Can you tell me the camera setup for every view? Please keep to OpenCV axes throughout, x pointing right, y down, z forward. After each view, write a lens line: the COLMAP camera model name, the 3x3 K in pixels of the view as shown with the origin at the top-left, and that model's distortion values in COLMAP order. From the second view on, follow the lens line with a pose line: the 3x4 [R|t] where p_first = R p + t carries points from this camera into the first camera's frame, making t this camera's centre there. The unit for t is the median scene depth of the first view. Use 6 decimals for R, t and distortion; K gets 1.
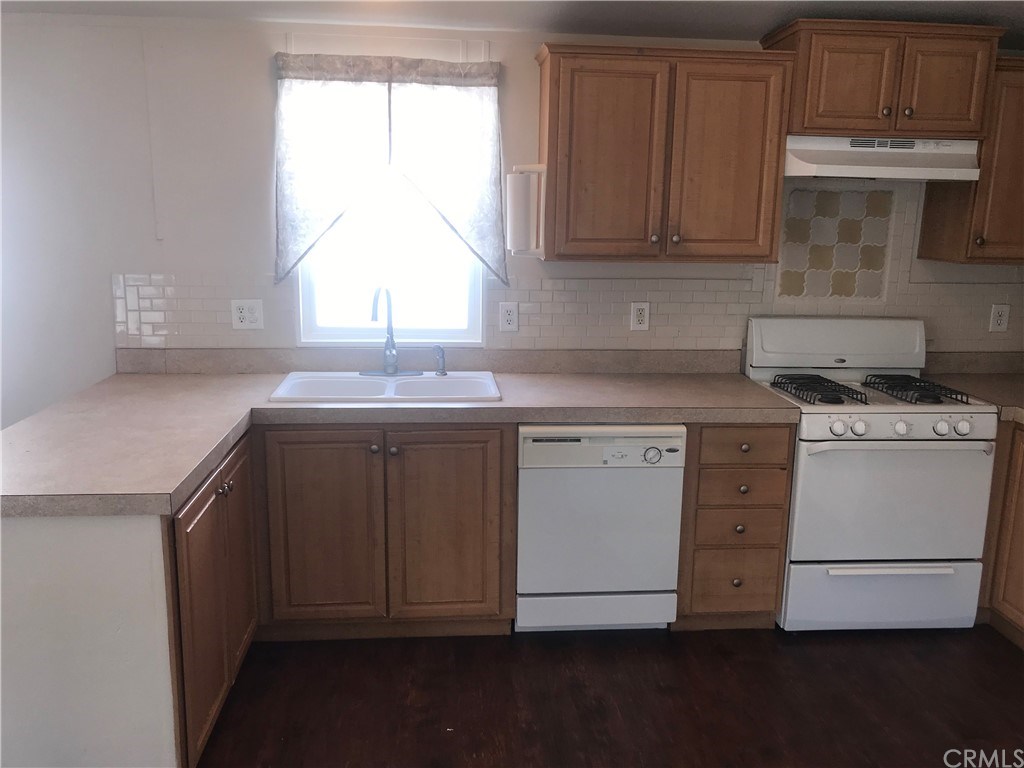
lens RADIAL K [[860.8, 0, 512.9], [0, 860.8, 390.5], [0, 0, 1]] dist [-0.001602, -0.011315]
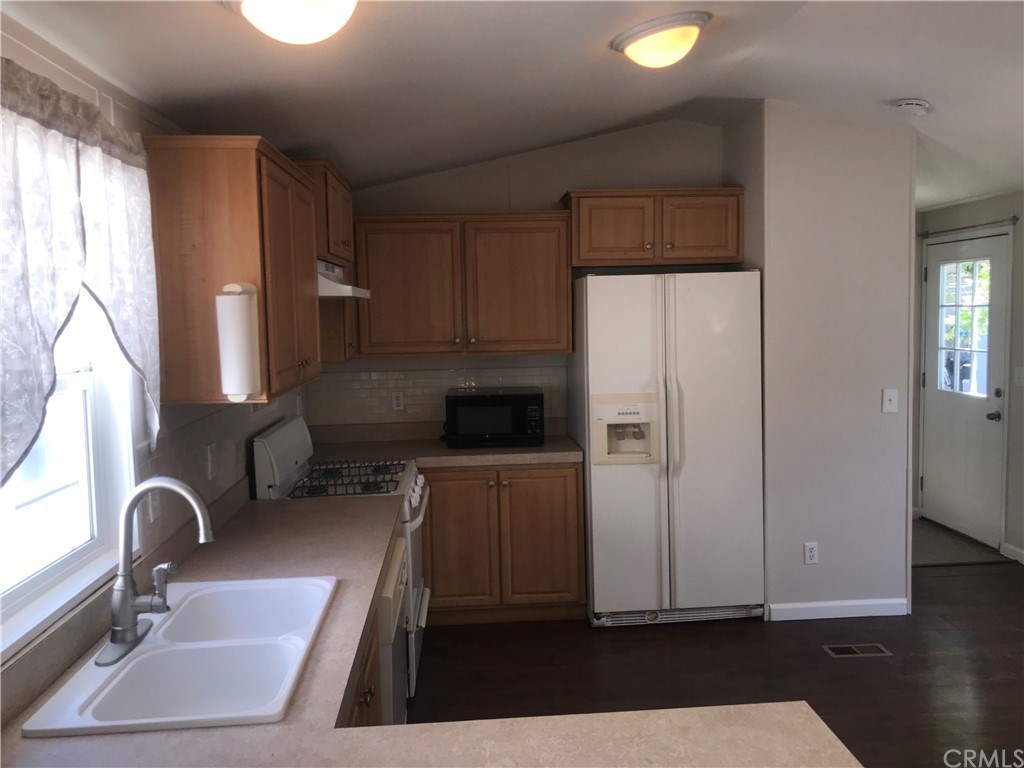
lens RADIAL K [[830.8, 0, 515.6], [0, 830.8, 376.7], [0, 0, 1]] dist [0.048570, -0.056319]
pose [[0.018863, -0.101705, 0.994636, -0.715813], [0.234510, 0.967511, 0.094484, -0.191726], [-0.971931, 0.231470, 0.042101, 0.736474]]
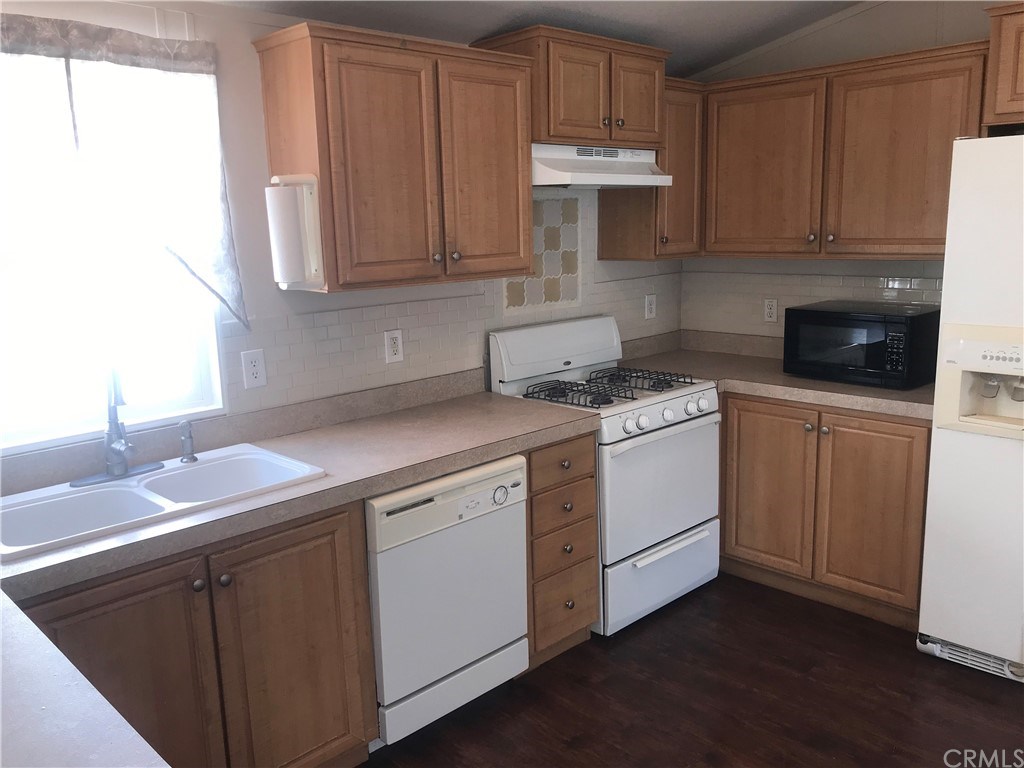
lens RADIAL K [[836.0, 0, 512.0], [0, 836.0, 384.0], [0, 0, 1]] dist [0.012157, -0.019708]
pose [[0.771741, -0.160899, 0.615246, -0.325154], [0.175980, 0.983716, 0.036518, -0.064697], [-0.611103, 0.080089, 0.787489, 0.280341]]
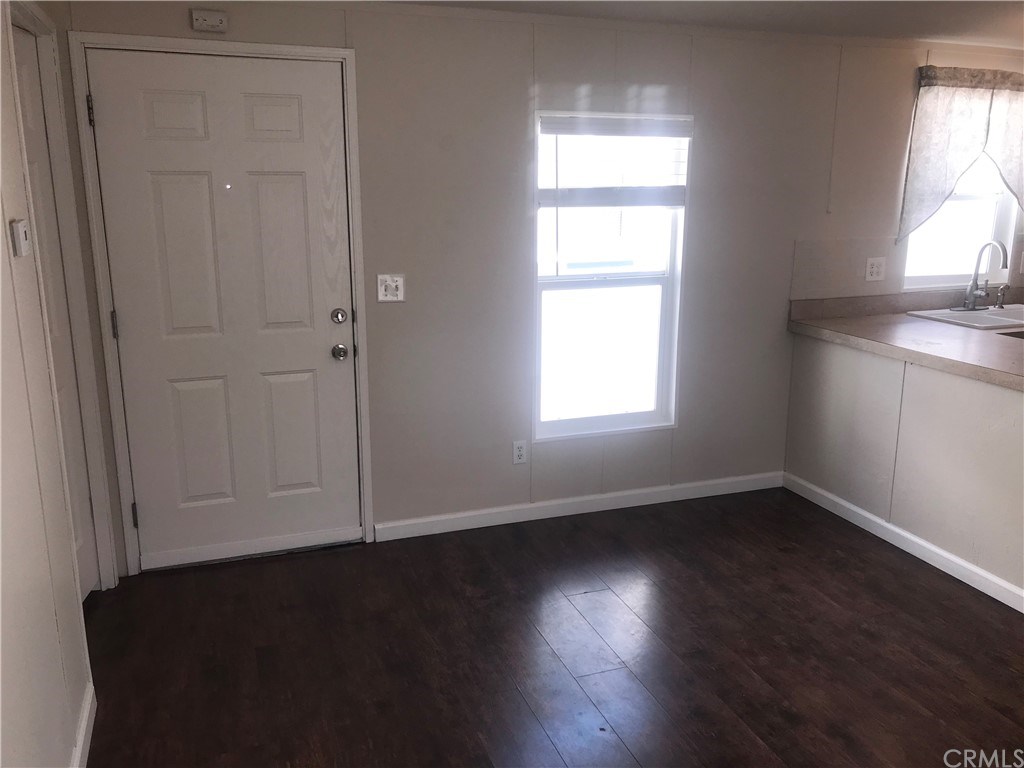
lens RADIAL K [[830.8, 0, 515.6], [0, 830.8, 376.7], [0, 0, 1]] dist [0.048570, -0.056319]
pose [[0.962510, -0.076456, 0.260247, -1.242929], [0.070159, 0.996976, 0.033414, -0.008598], [-0.262015, -0.013903, 0.964964, -0.071183]]
